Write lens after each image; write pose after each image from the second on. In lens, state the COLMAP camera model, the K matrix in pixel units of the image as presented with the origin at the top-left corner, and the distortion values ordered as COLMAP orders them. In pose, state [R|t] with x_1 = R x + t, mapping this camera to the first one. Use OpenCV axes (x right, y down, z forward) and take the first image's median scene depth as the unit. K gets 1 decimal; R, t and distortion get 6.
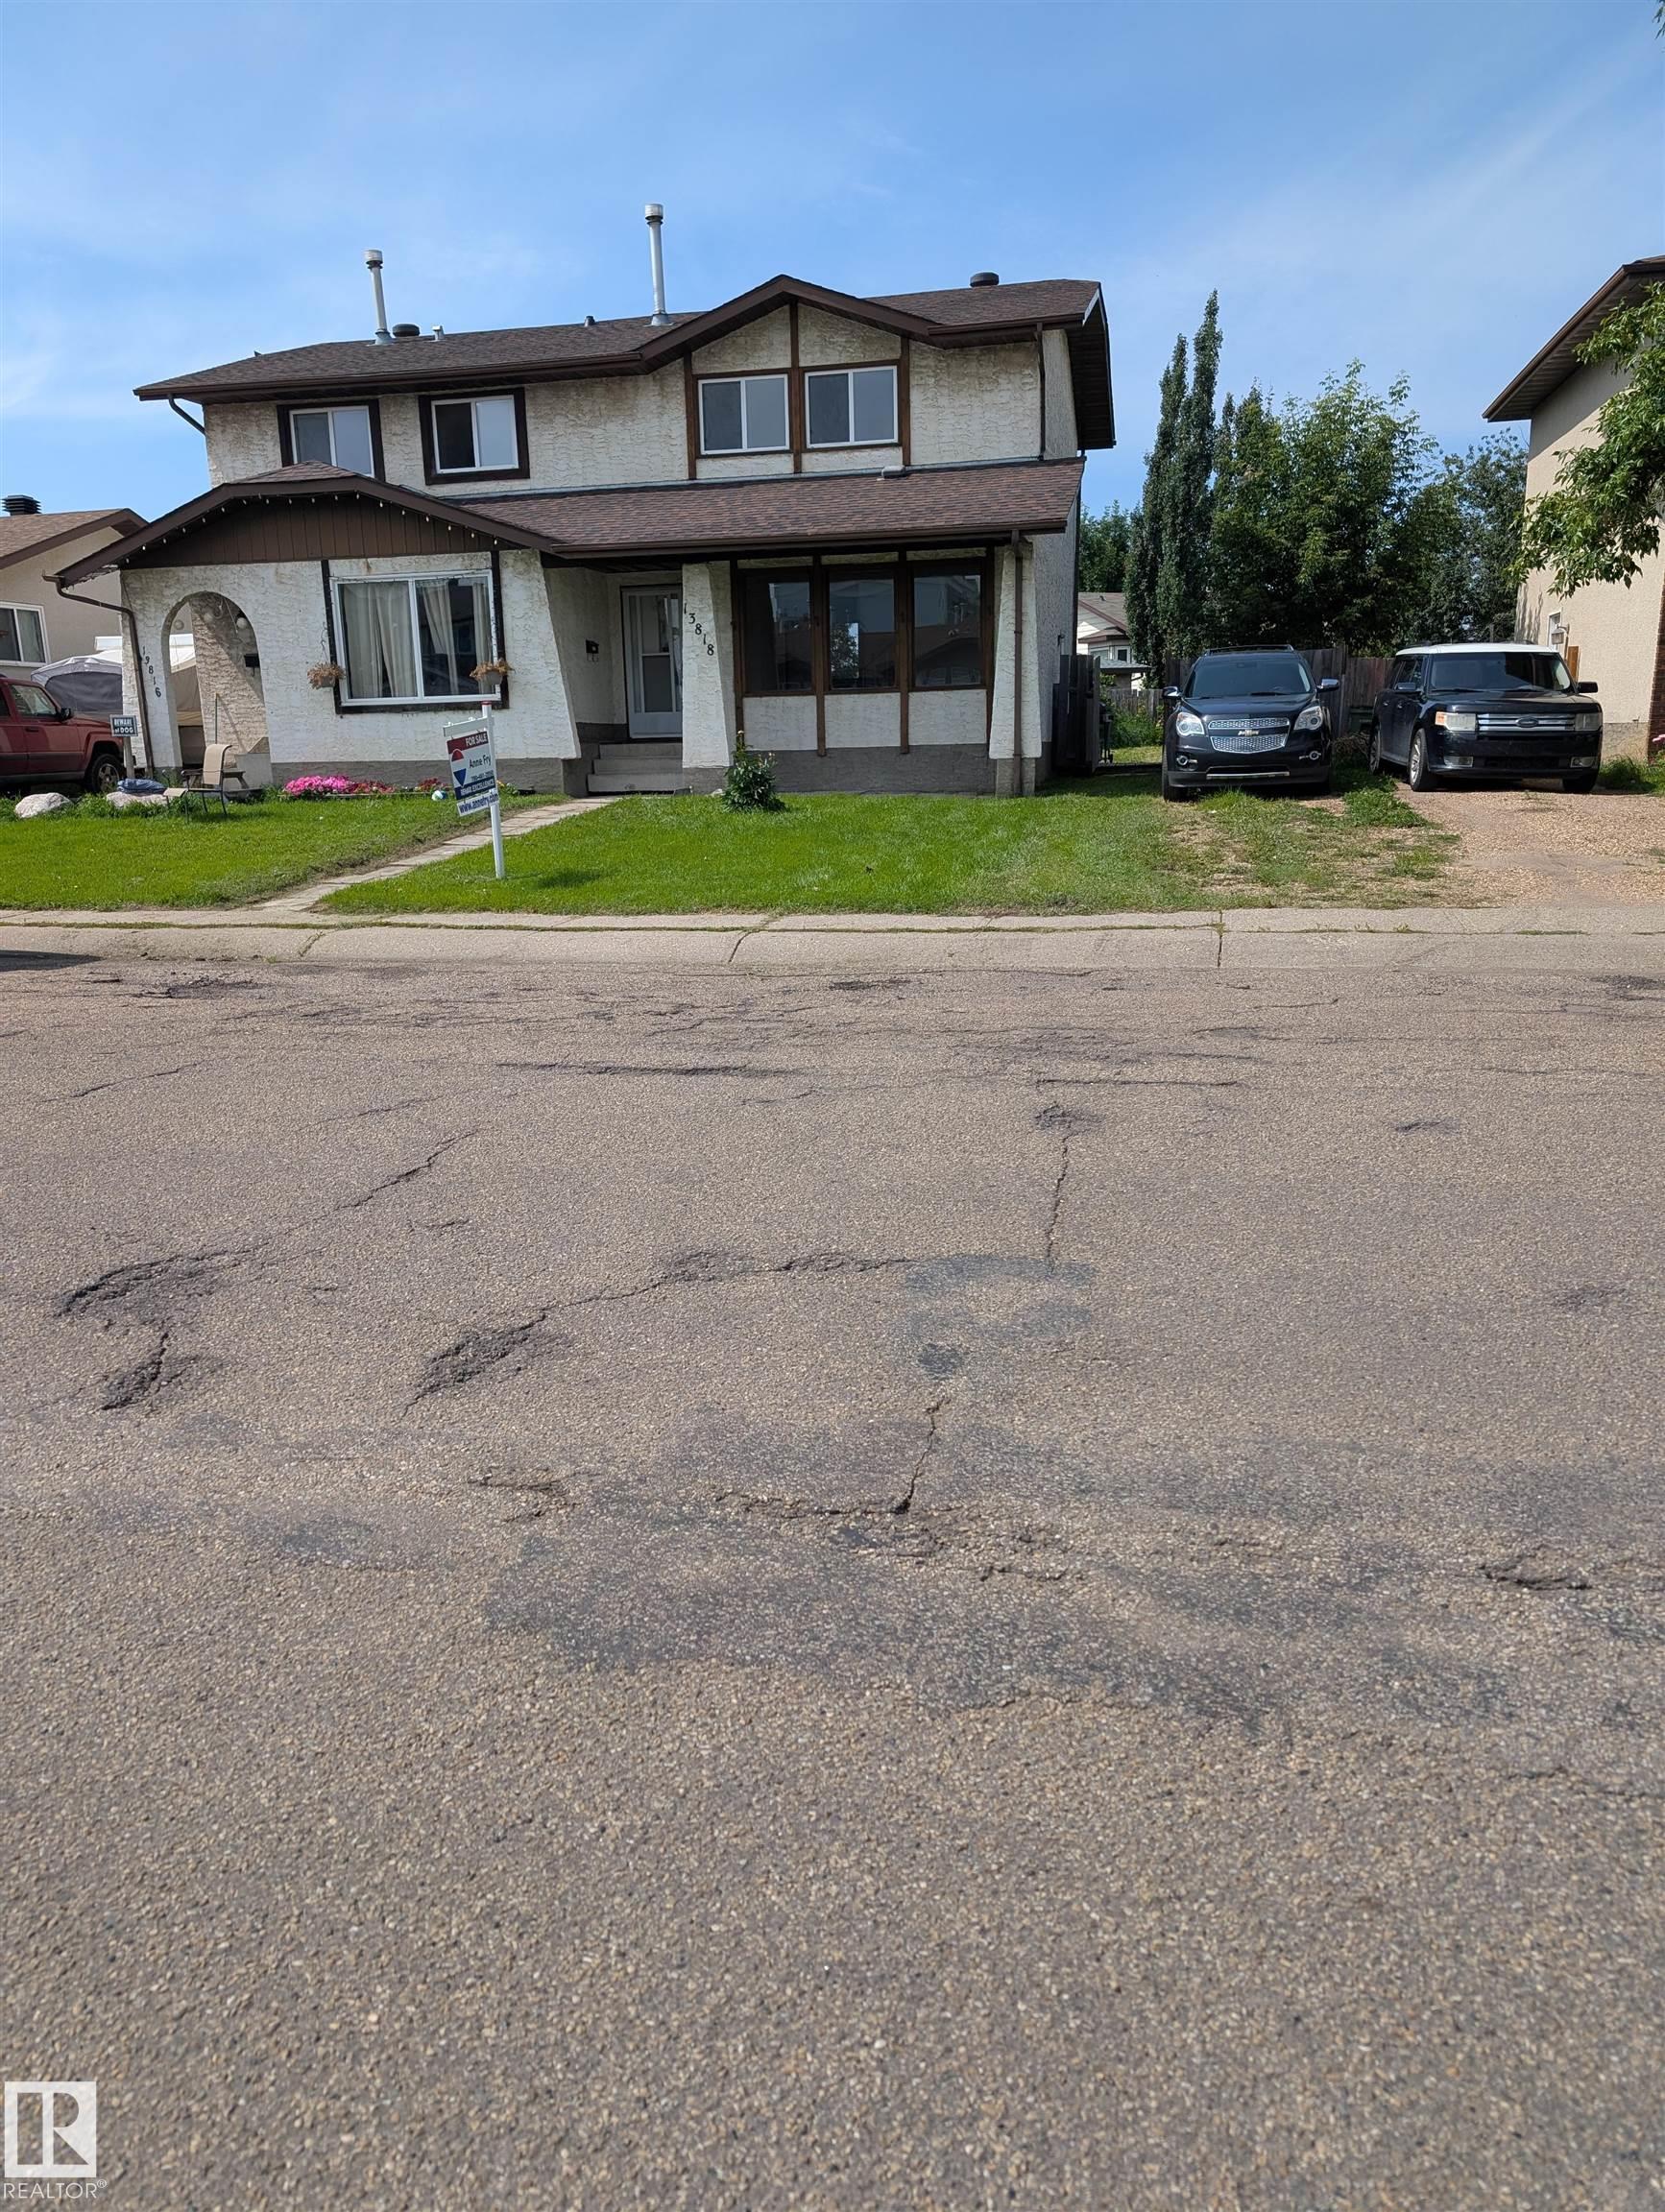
lens RADIAL K [[1623.0, 0, 822.3], [0, 1623.0, 1103.2], [0, 0, 1]] dist [0.010709, -0.014894]
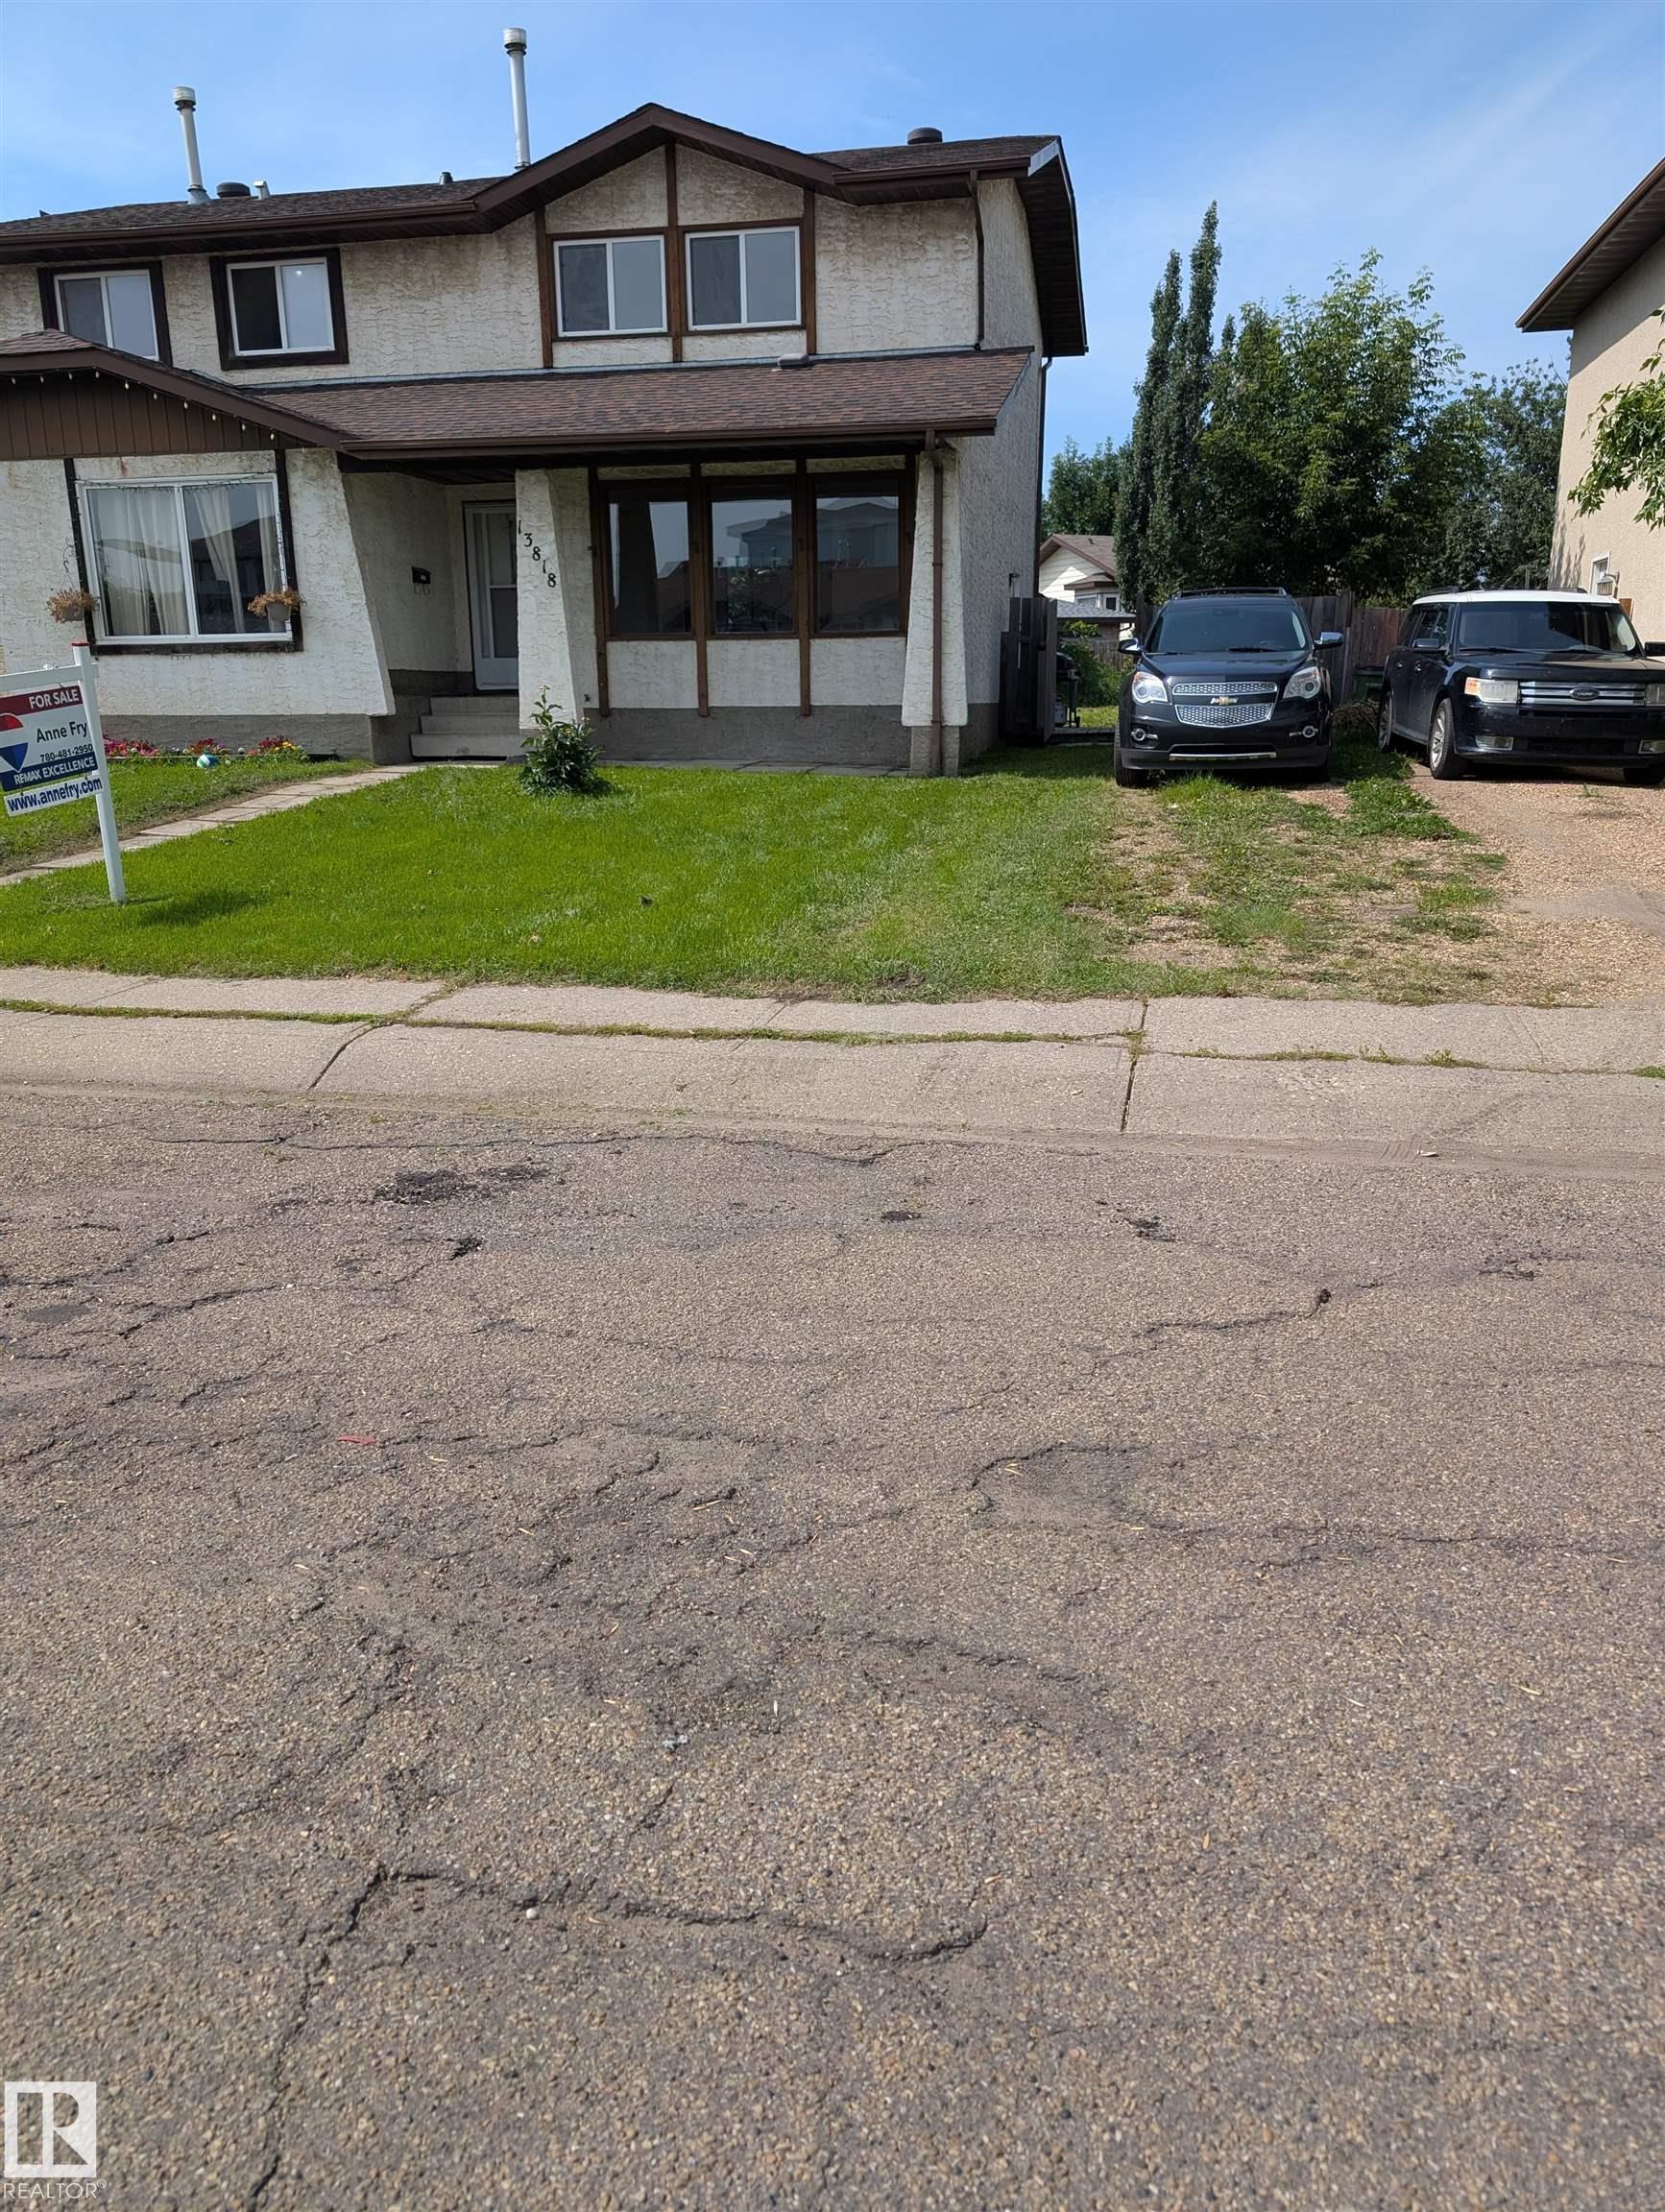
lens RADIAL K [[1623.0, 0, 848.2], [0, 1623.0, 1094.6], [0, 0, 1]] dist [0.010709, -0.014894]
pose [[0.999763, 0.012562, 0.017756, 0.060586], [-0.013018, 0.999583, 0.025785, -0.048869], [-0.017425, -0.026010, 0.999510, 0.190296]]
